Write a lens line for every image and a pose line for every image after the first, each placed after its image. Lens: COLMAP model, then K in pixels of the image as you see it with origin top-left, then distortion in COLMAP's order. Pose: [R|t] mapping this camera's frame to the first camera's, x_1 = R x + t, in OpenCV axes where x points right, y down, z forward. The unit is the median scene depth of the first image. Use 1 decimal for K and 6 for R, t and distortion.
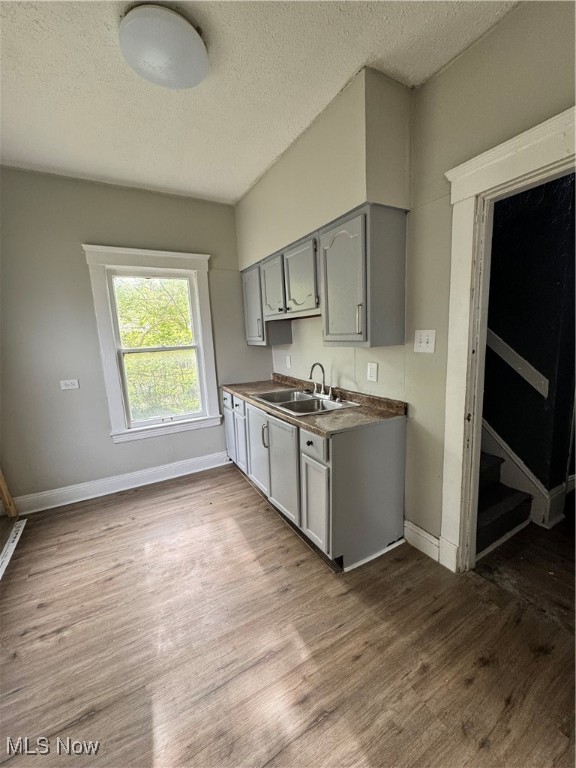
lens RADIAL K [[304.8, 0, 288.0], [0, 304.8, 384.0], [0, 0, 1]] dist [-0.000691, 0.000041]
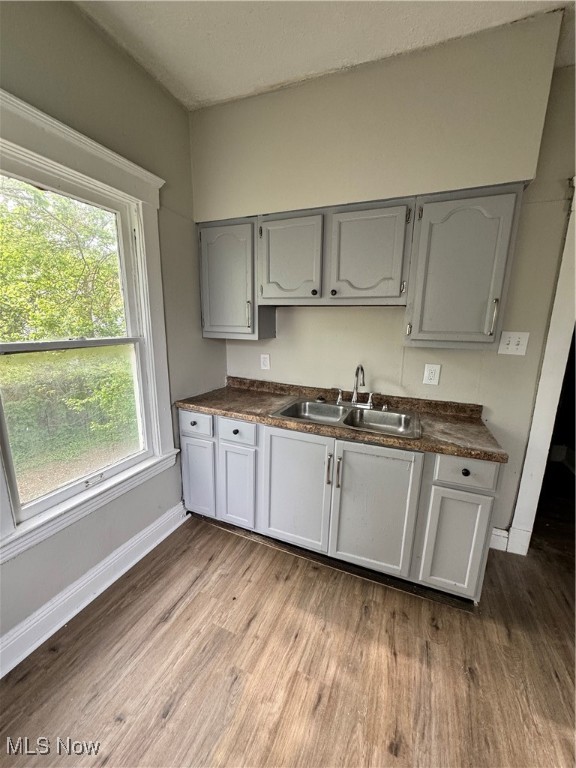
lens RADIAL K [[304.2, 0, 288.0], [0, 304.2, 384.0], [0, 0, 1]] dist [-0.001712, -0.000128]
pose [[0.788644, -0.069863, 0.610869, -0.541573], [0.050433, 0.997526, 0.048973, -0.067406], [-0.612779, -0.007815, 0.790216, 0.480179]]
